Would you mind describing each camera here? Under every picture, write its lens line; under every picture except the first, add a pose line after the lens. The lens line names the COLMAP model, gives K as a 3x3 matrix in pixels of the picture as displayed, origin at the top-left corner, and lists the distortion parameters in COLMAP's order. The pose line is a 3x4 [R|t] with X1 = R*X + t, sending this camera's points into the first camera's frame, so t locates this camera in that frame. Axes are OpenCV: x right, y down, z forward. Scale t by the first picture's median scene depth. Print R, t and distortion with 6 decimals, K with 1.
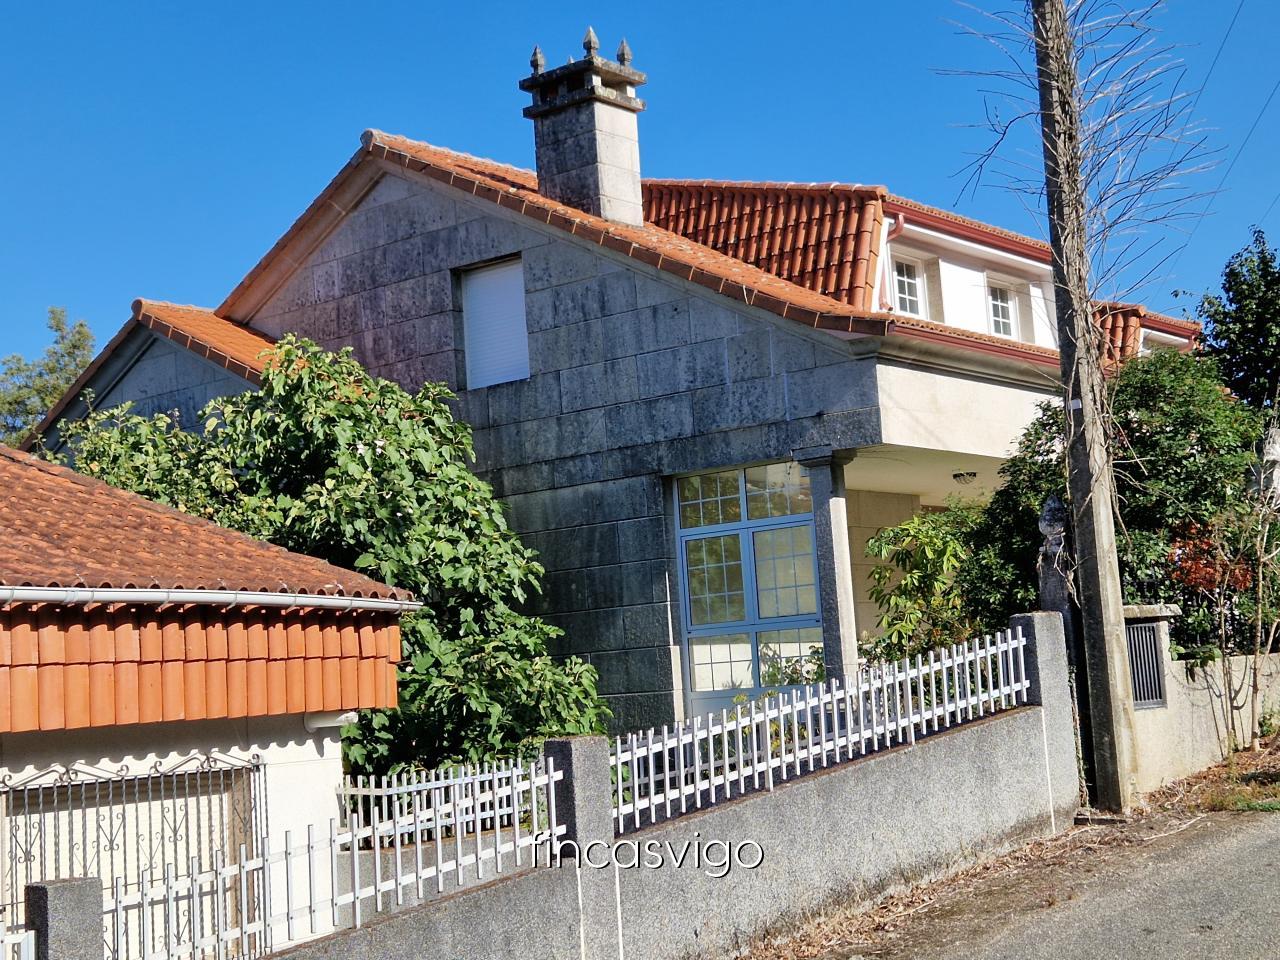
lens RADIAL K [[1799.2, 0, 640.8], [0, 1799.2, 476.4], [0, 0, 1]] dist [0.098926, 0.000000]
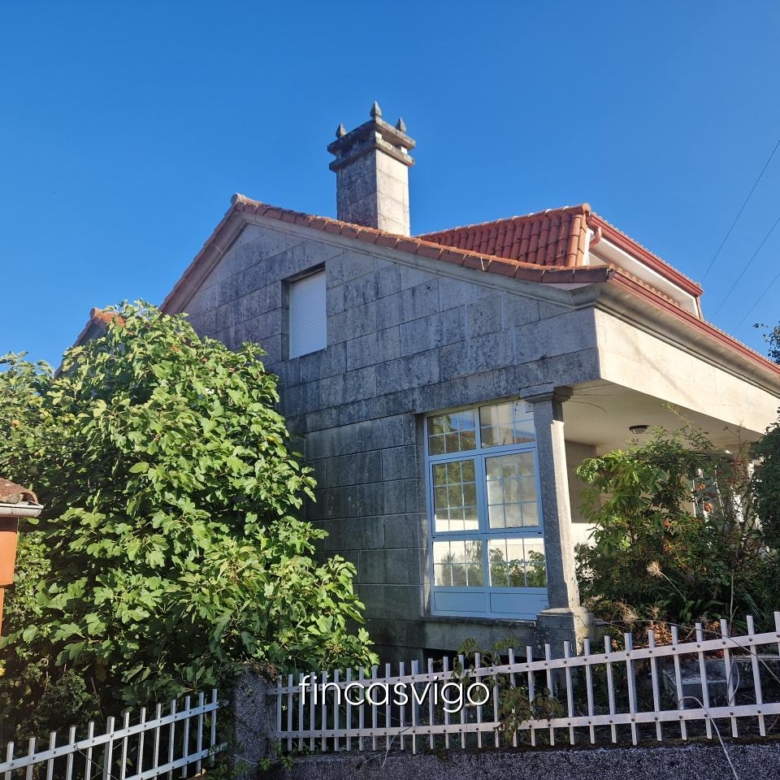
lens RADIAL K [[687.9, 0, 405.2], [0, 687.9, 404.2], [0, 0, 1]] dist [0.089974, -0.029838]
pose [[0.998347, 0.020820, -0.053566, 0.029951], [-0.025293, 0.996125, -0.084237, 0.033554], [0.051605, 0.085452, 0.995005, 0.489018]]
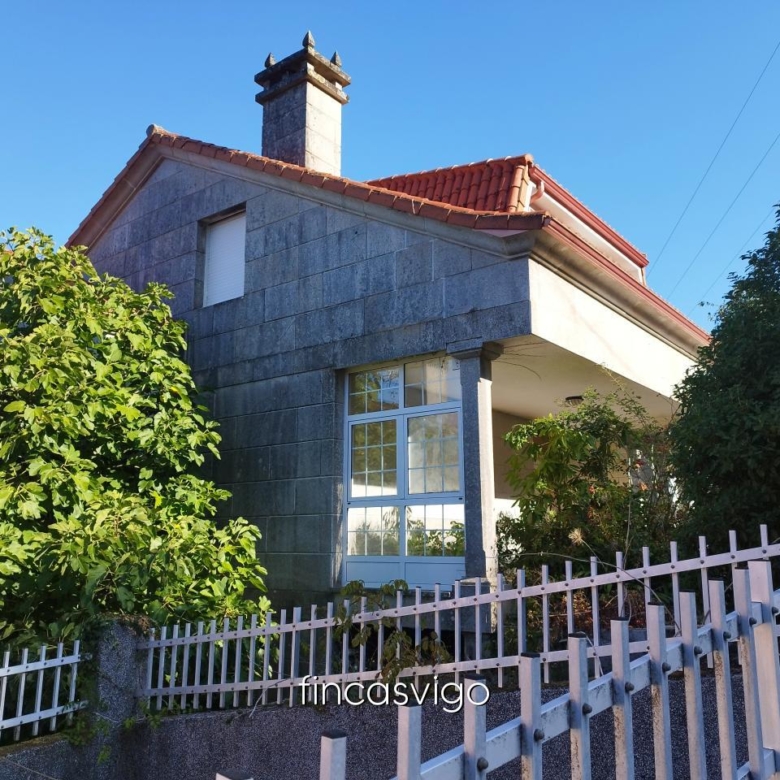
lens RADIAL K [[737.8, 0, 389.1], [0, 737.8, 390.1], [0, 0, 1]] dist [0.043703, 0.000000]
pose [[0.997882, 0.064642, 0.007254, 0.043057], [-0.063847, 0.994684, -0.080786, 0.048915], [-0.012438, 0.080152, 0.996705, 0.498725]]
